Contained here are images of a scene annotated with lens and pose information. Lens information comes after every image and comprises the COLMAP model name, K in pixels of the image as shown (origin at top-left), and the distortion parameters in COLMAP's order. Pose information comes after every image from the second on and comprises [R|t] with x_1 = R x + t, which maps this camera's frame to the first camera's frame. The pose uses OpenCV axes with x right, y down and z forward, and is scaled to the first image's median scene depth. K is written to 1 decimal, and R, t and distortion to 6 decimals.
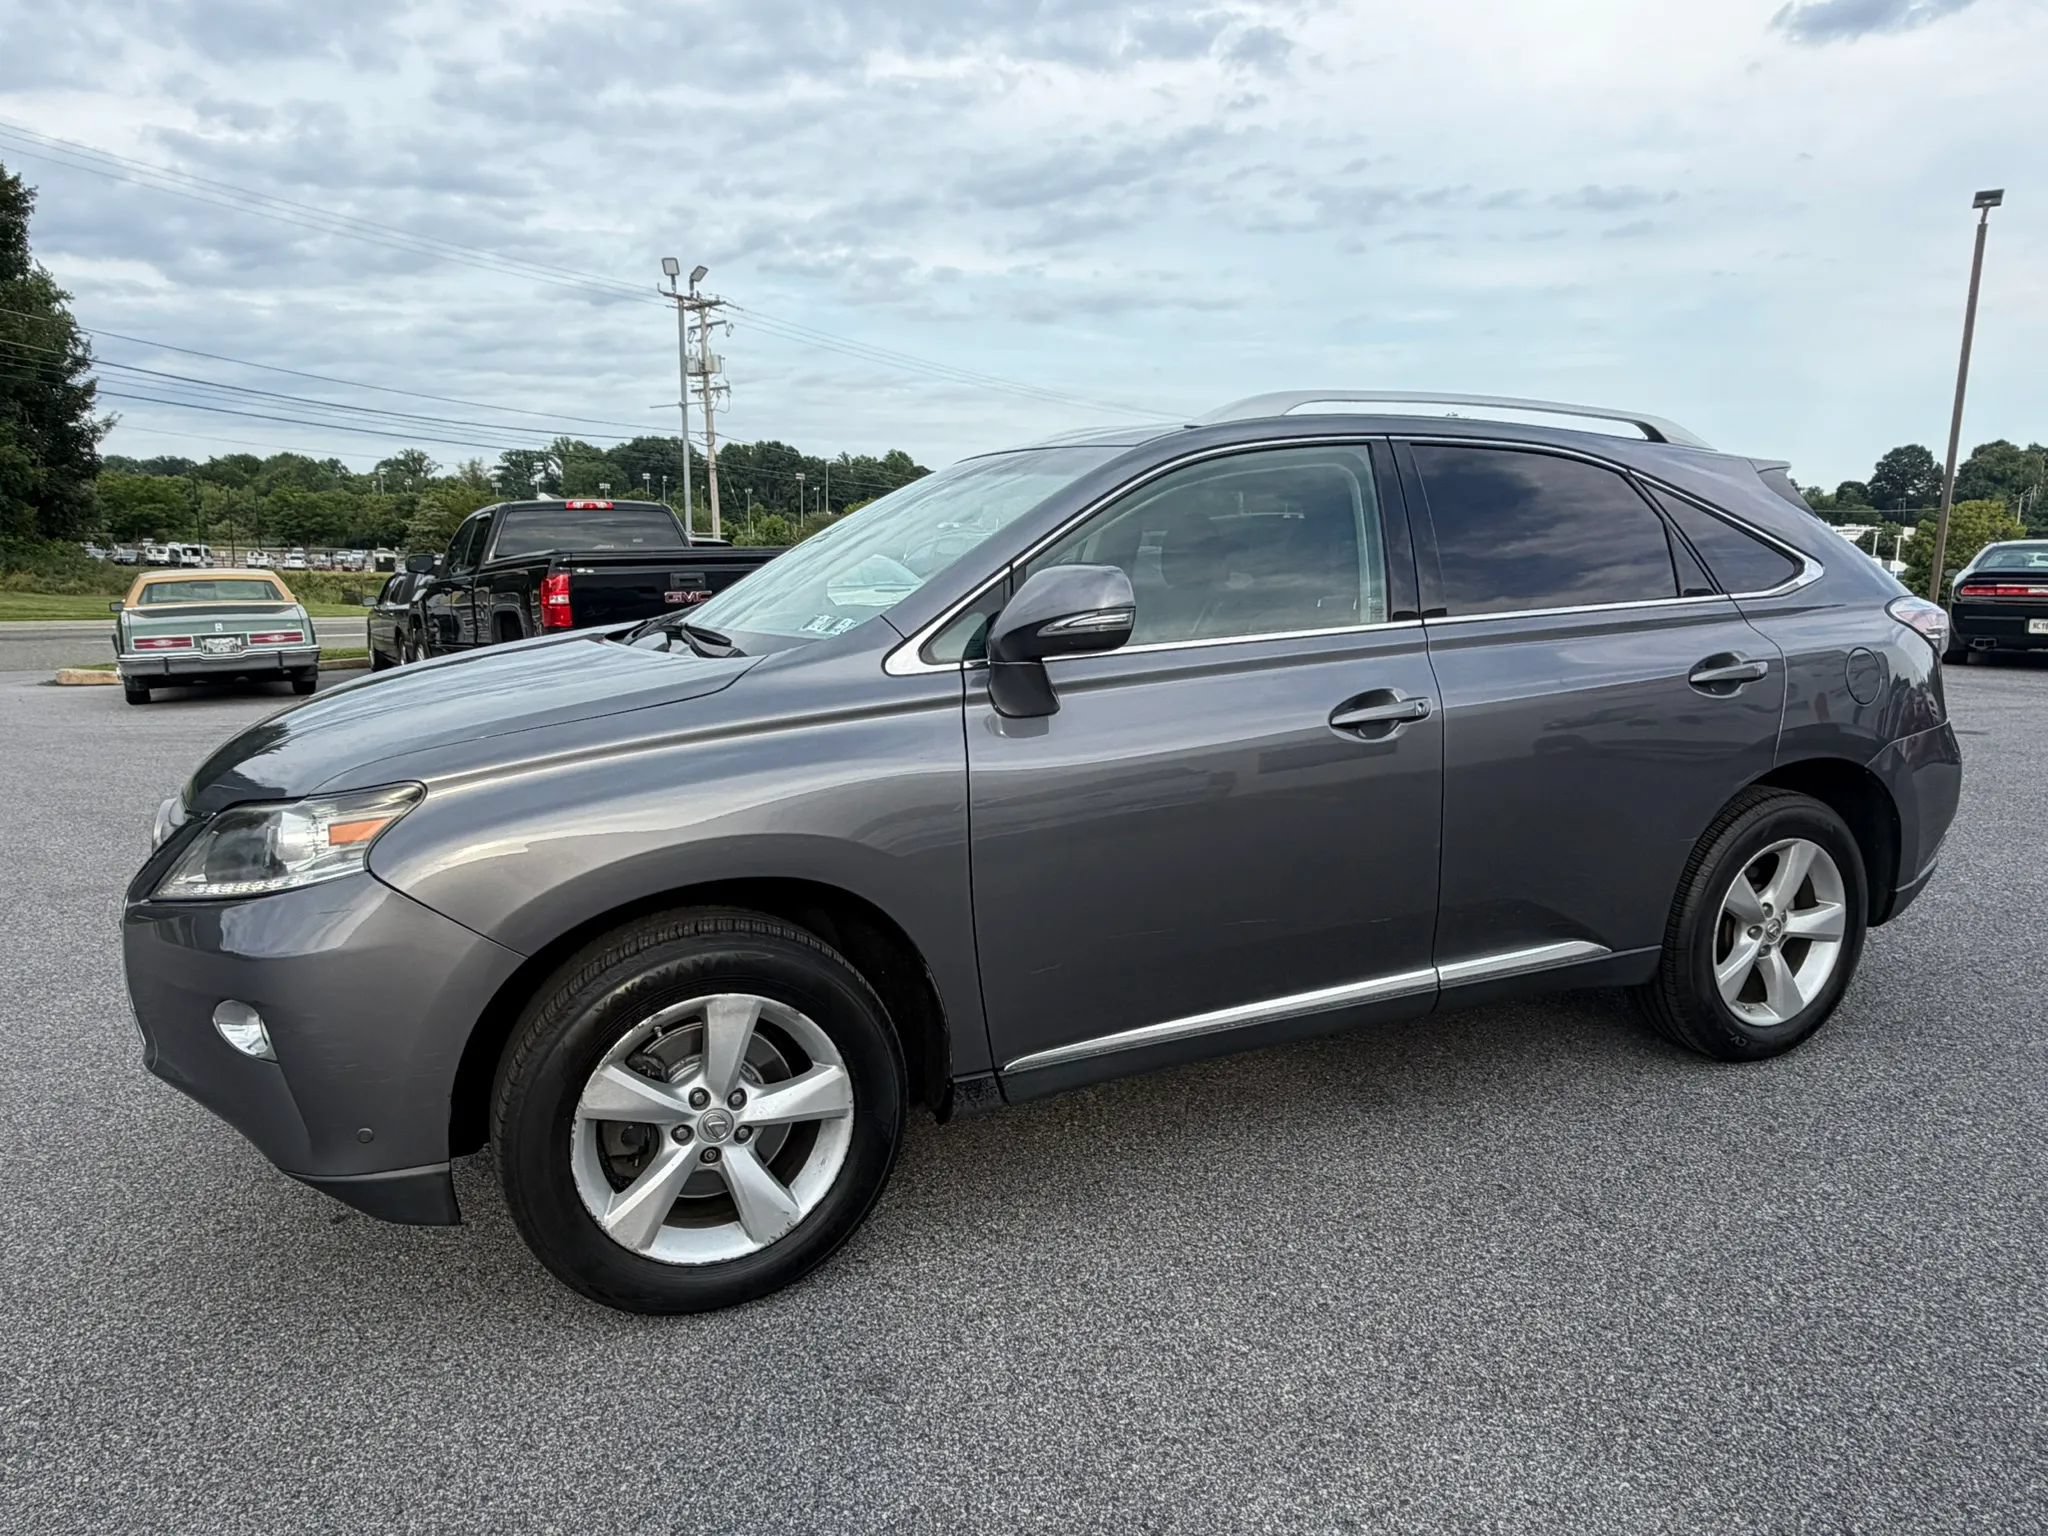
lens RADIAL K [[1339.8, 0, 1019.9], [0, 1339.8, 771.3], [0, 0, 1]] dist [0.000908, 0.001066]
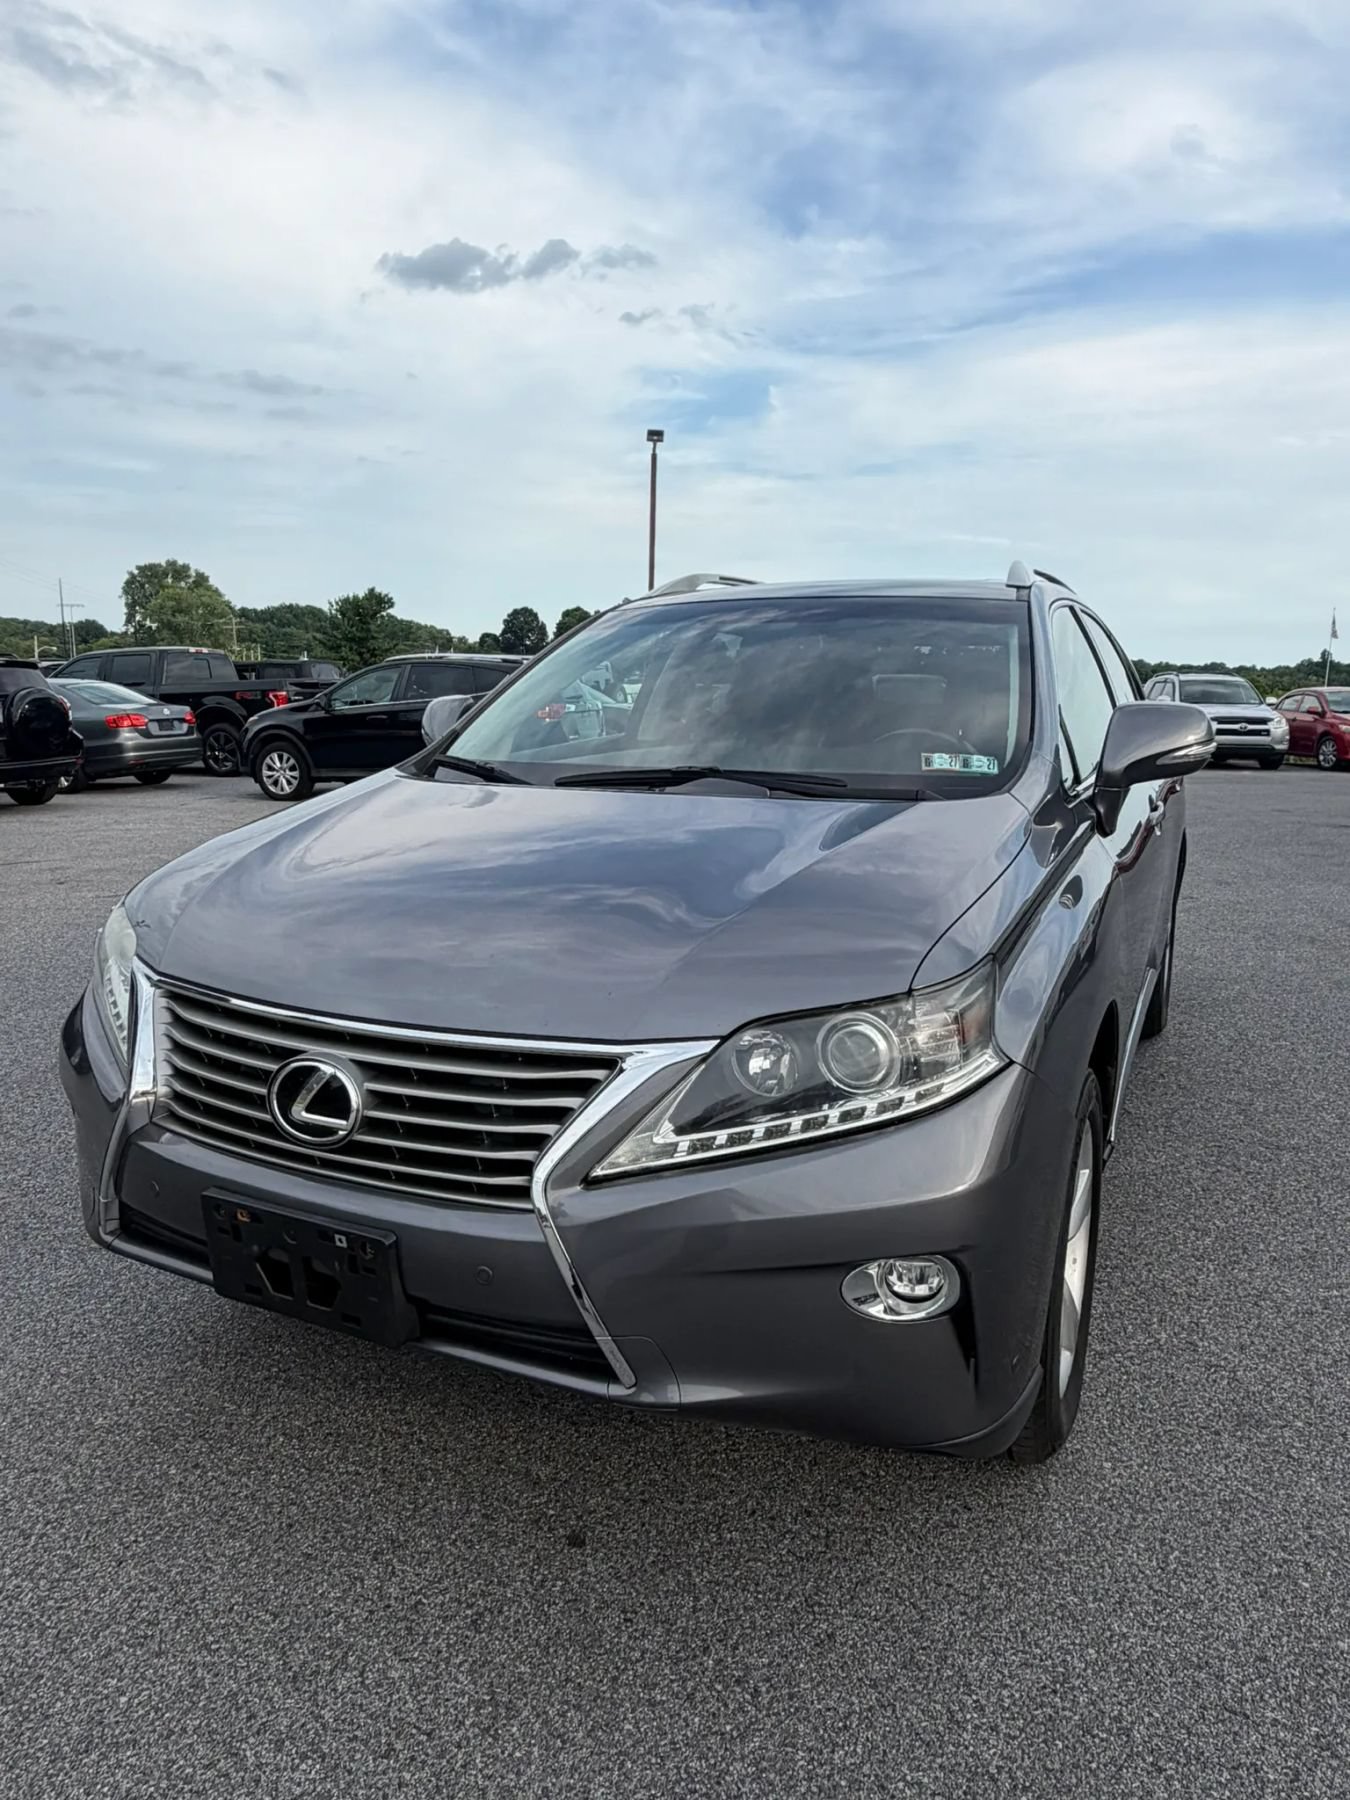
lens RADIAL K [[1177.5, 0, 657.7], [0, 1177.5, 897.2], [0, 0, 1]] dist [0.000908, 0.001066]
pose [[0.767385, -0.109713, 0.631730, -0.710811], [0.099885, 0.993679, 0.051238, -0.059240], [-0.633358, 0.023781, 0.773493, 0.347514]]
